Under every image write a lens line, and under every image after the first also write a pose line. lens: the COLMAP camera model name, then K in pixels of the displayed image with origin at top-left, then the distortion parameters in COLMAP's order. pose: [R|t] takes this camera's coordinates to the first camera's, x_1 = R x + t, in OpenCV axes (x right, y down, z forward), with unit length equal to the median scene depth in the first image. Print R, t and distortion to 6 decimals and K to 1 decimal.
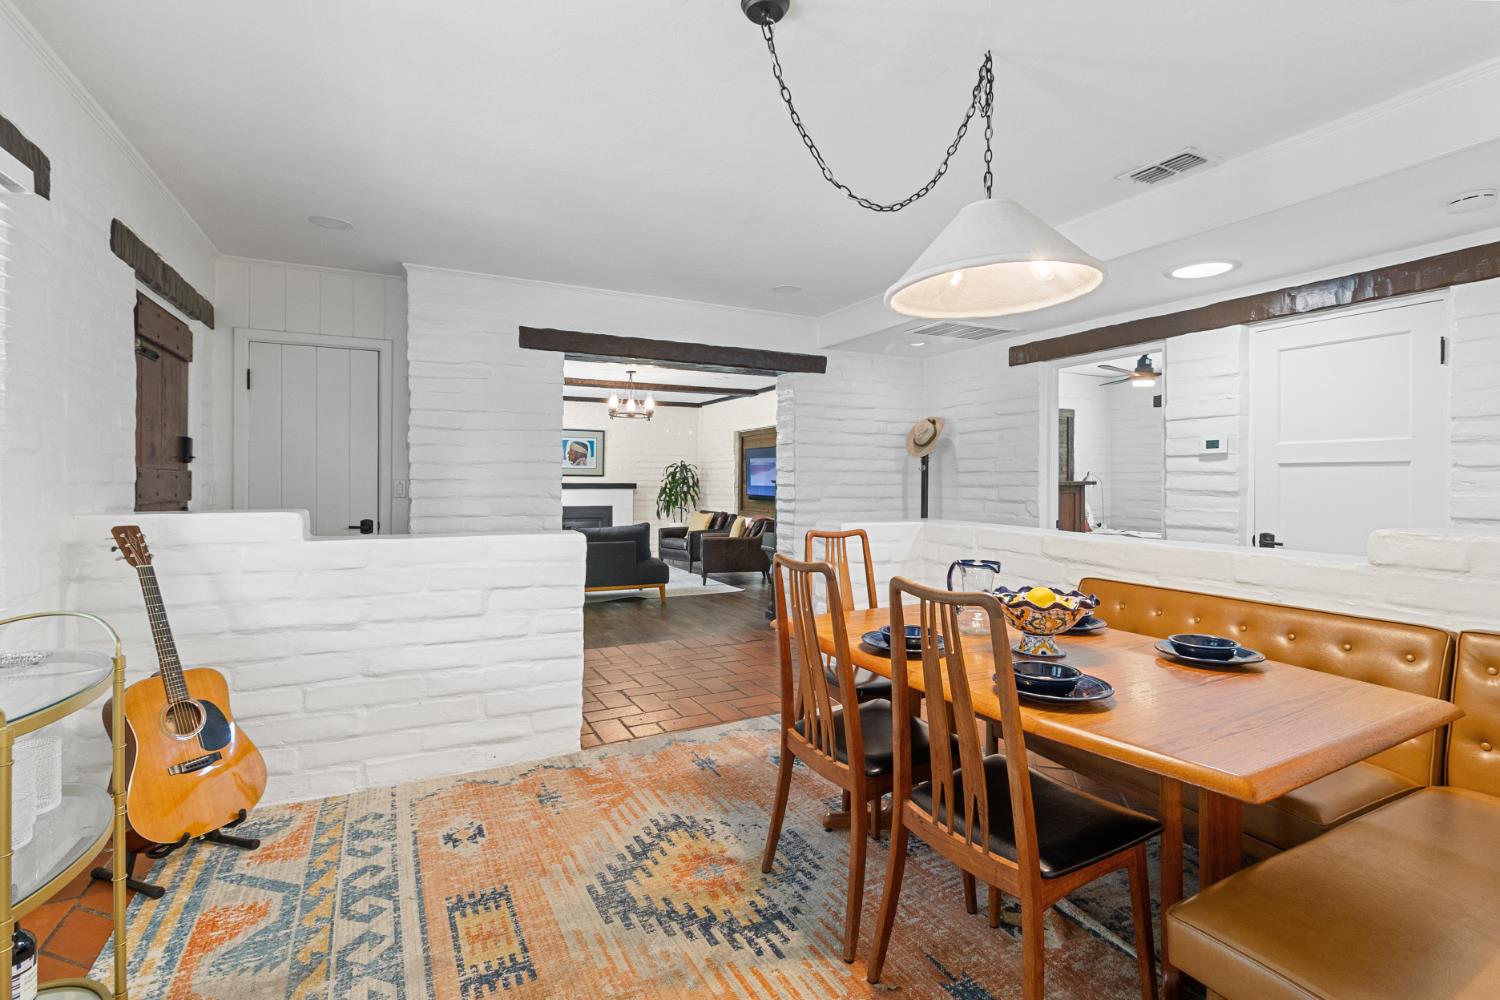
lens RADIAL K [[695.2, 0, 756.4], [0, 695.2, 473.1], [0, 0, 1]] dist [-0.001783, 0.000032]
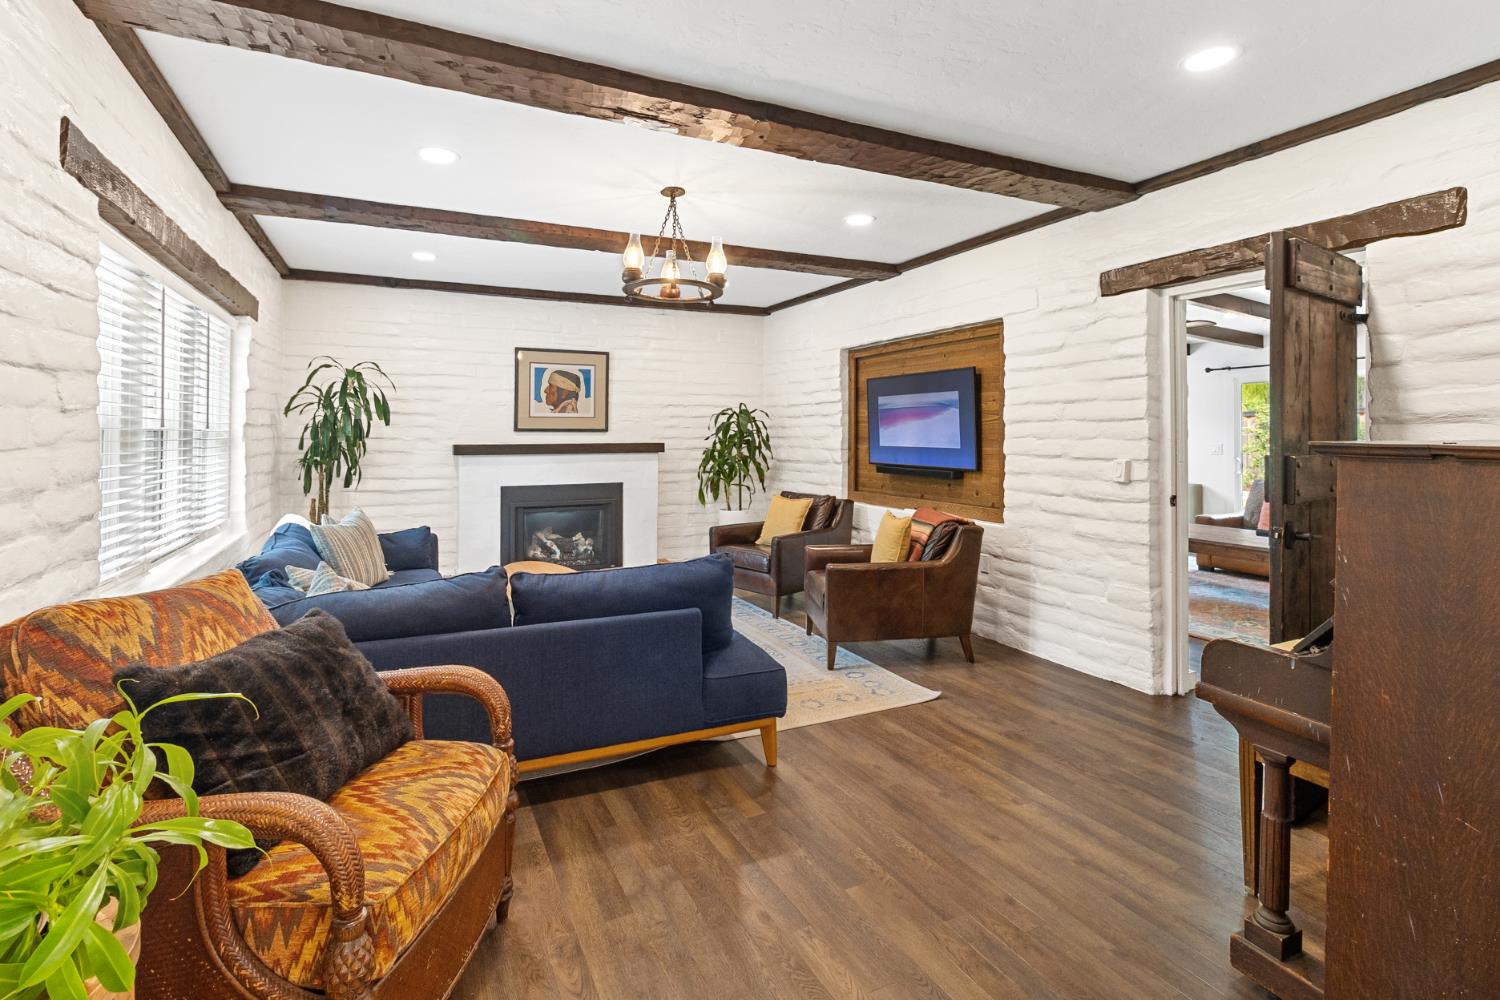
lens RADIAL K [[733.9, 0, 749.6], [0, 733.9, 421.9], [0, 0, 1]] dist [-0.000840, -0.000041]
pose [[0.999672, -0.004707, -0.025189, -0.301218], [0.004480, 0.999949, -0.009045, 0.011055], [0.025230, 0.008929, 0.999642, 1.378720]]
